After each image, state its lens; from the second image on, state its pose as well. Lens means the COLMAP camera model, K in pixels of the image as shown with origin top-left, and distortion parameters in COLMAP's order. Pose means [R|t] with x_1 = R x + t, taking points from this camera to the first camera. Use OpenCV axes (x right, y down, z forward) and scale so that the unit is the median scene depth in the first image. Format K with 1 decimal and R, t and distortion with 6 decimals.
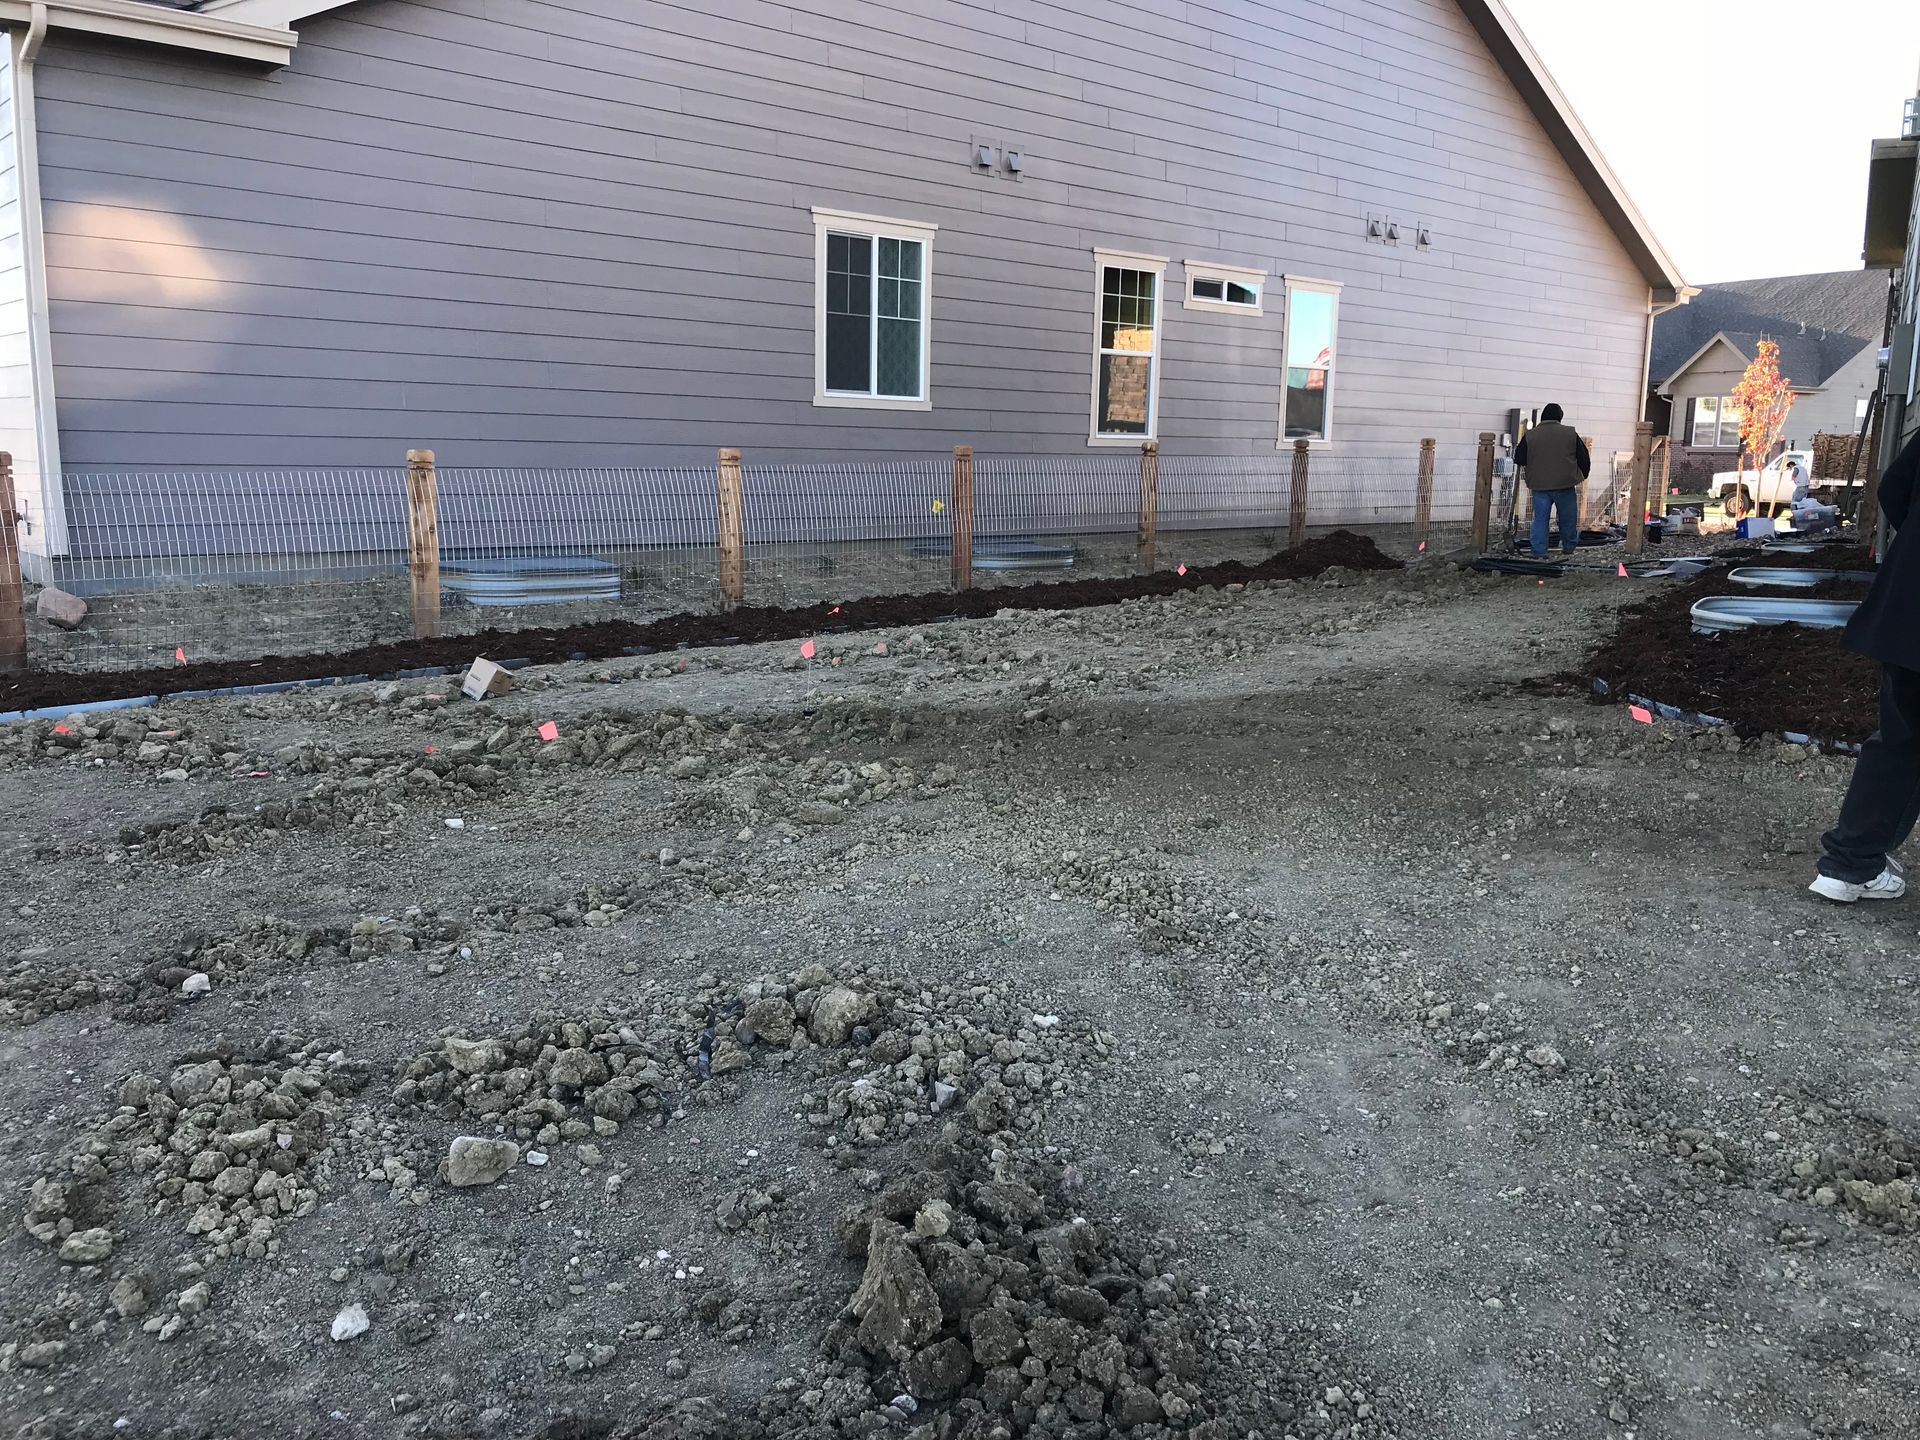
lens RADIAL K [[1583.7, 0, 953.0], [0, 1583.7, 707.2], [0, 0, 1]] dist [0.016902, -0.008524]
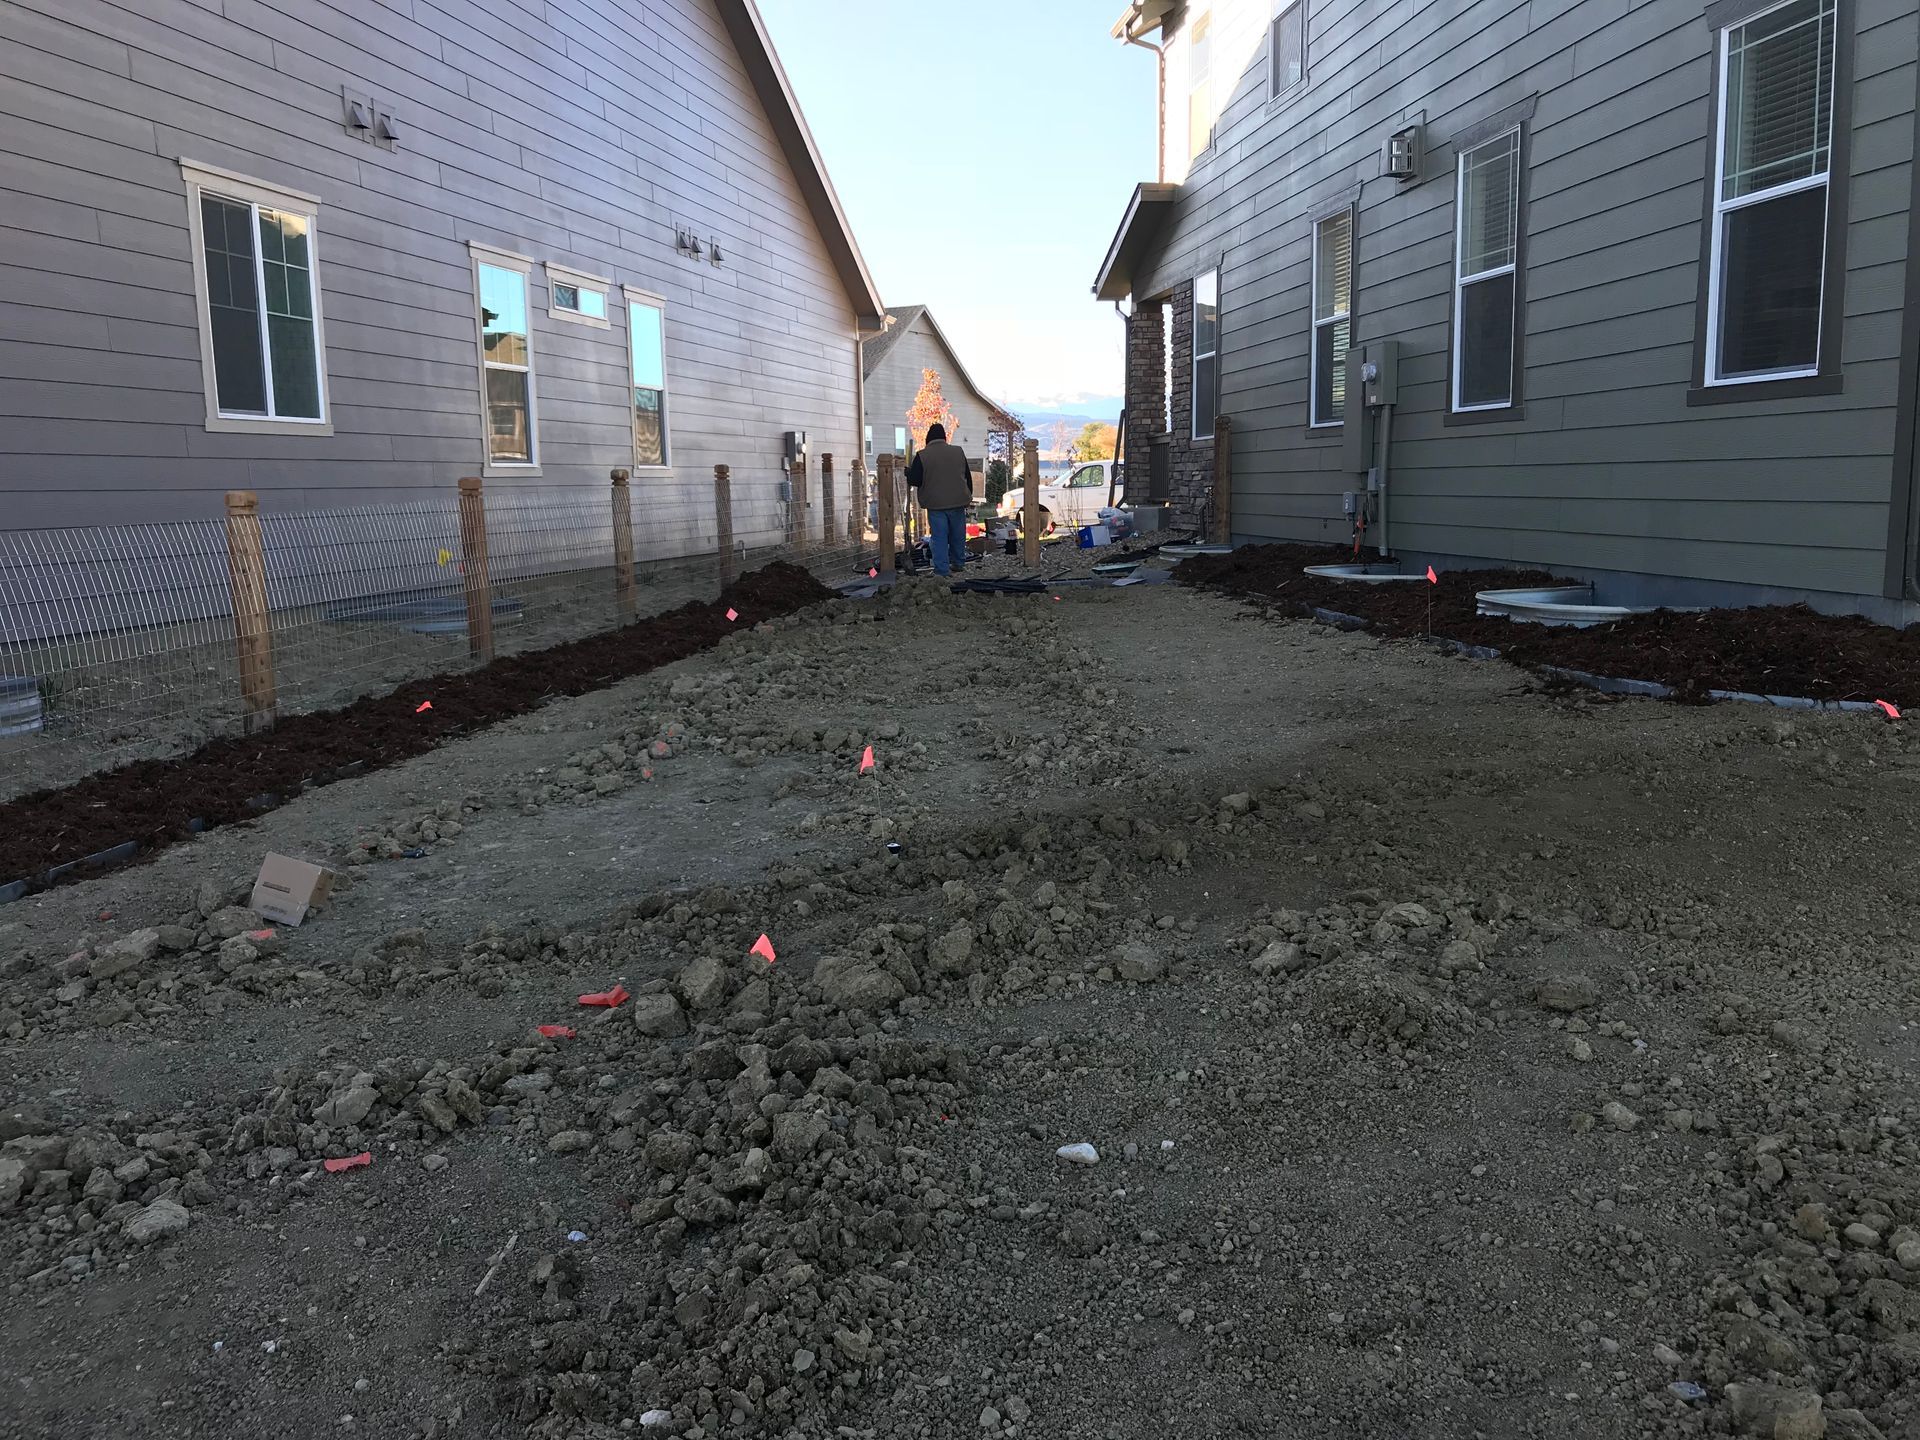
lens RADIAL K [[1576.1, 0, 953.5], [0, 1576.1, 716.1], [0, 0, 1]] dist [0.010281, -0.001278]
pose [[0.807392, -0.120123, 0.577658, -0.232082], [0.127880, 0.991410, 0.027425, -0.035272], [-0.575991, 0.051728, 0.815818, 0.206234]]
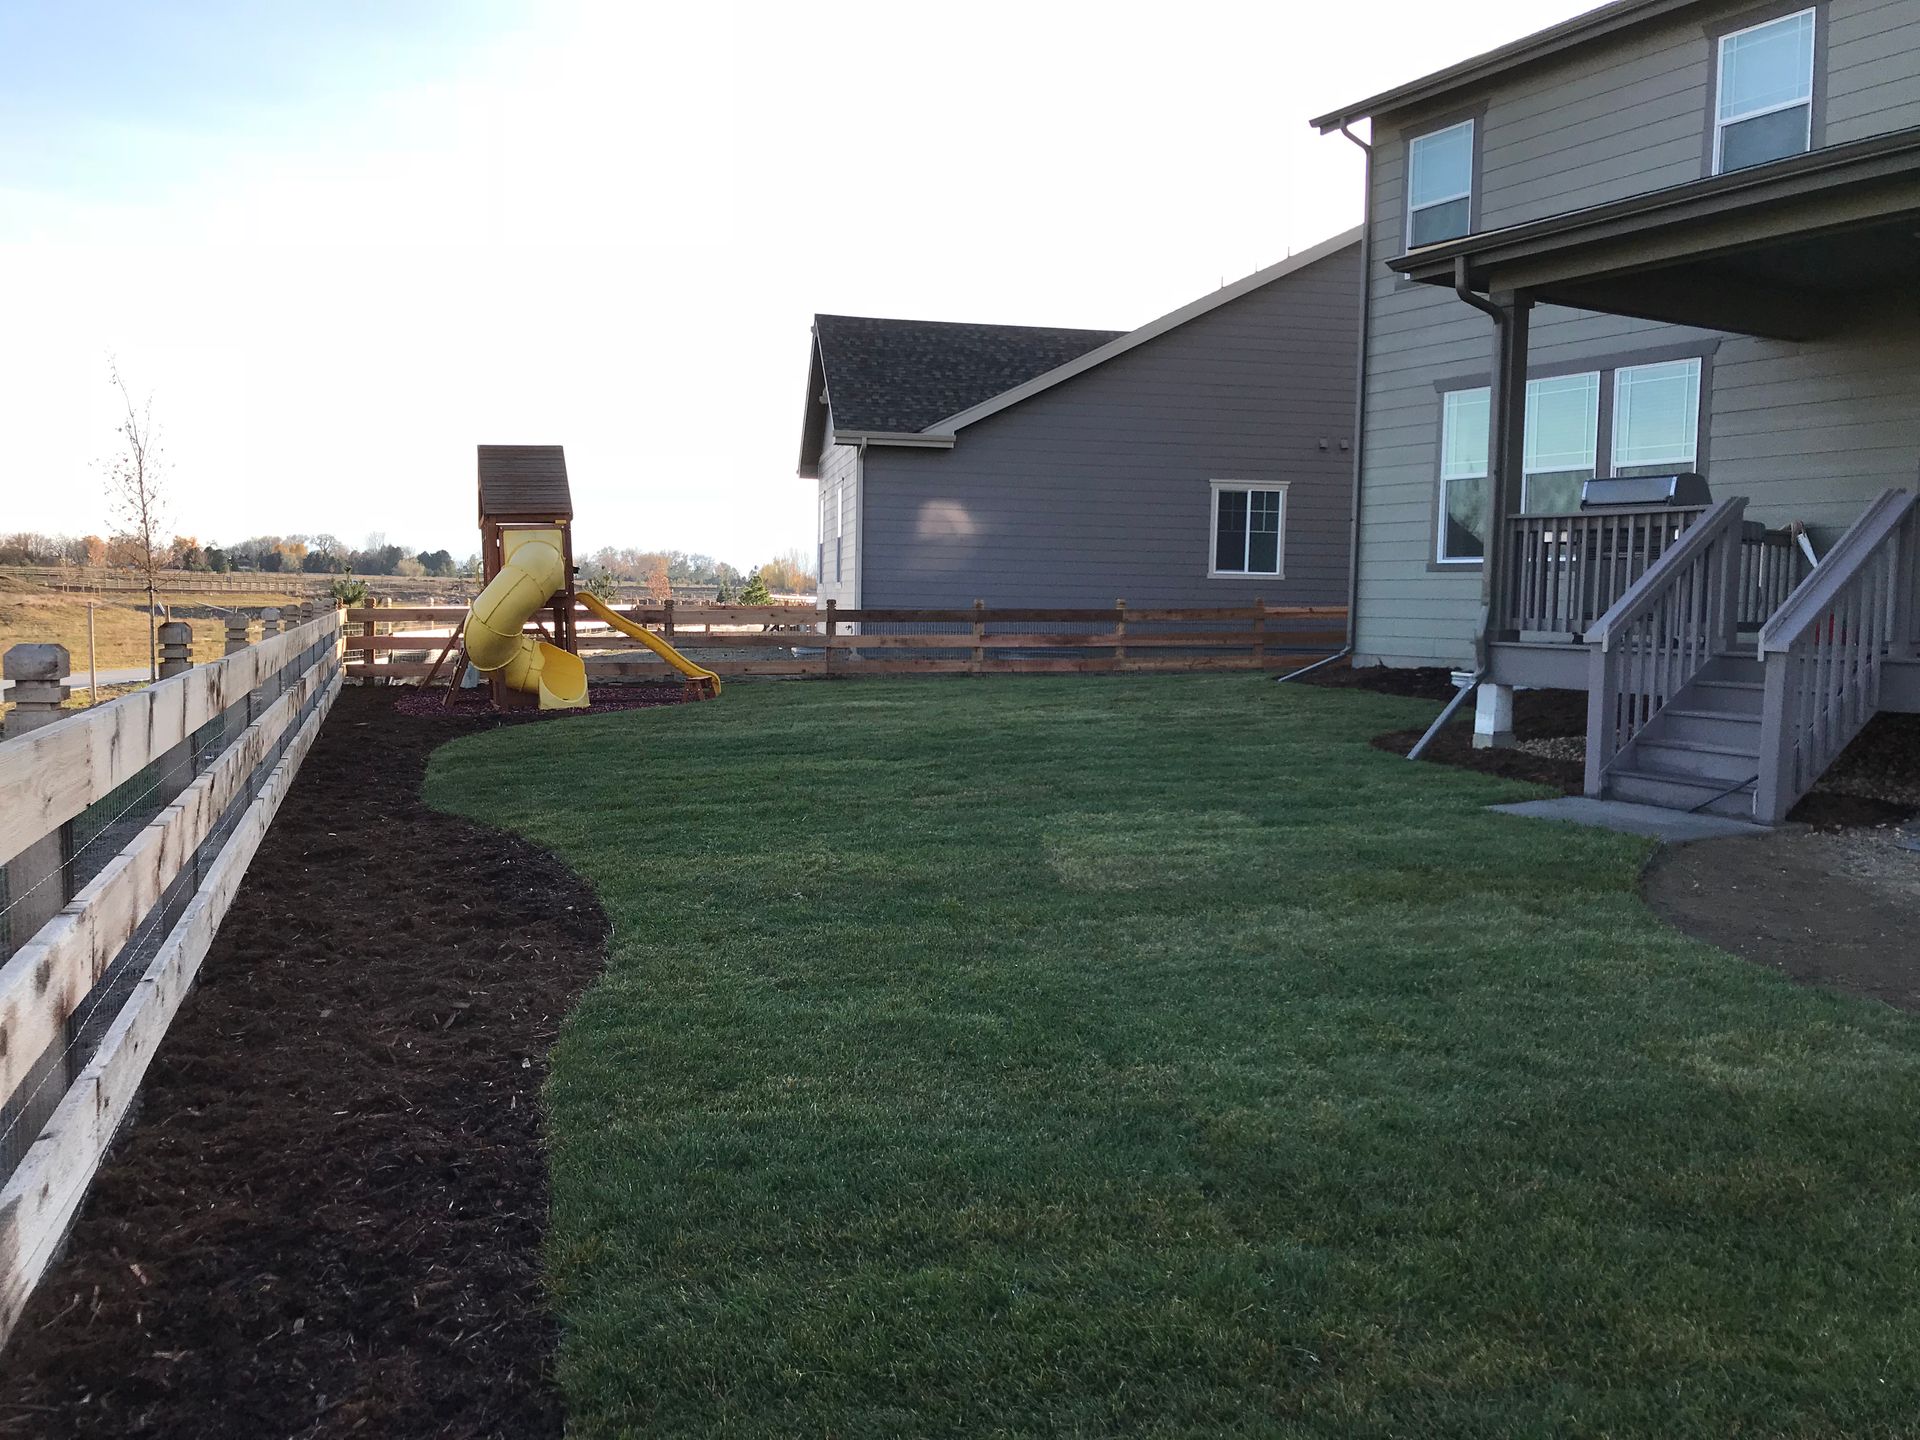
lens RADIAL K [[1551.3, 0, 949.8], [0, 1551.3, 730.2], [0, 0, 1]] dist [0.013317, -0.009675]
pose [[0.850655, 0.038475, -0.524315, 0.609902], [-0.085382, 0.994188, -0.065570, 0.137940], [0.518745, 0.100544, 0.848996, -0.716993]]
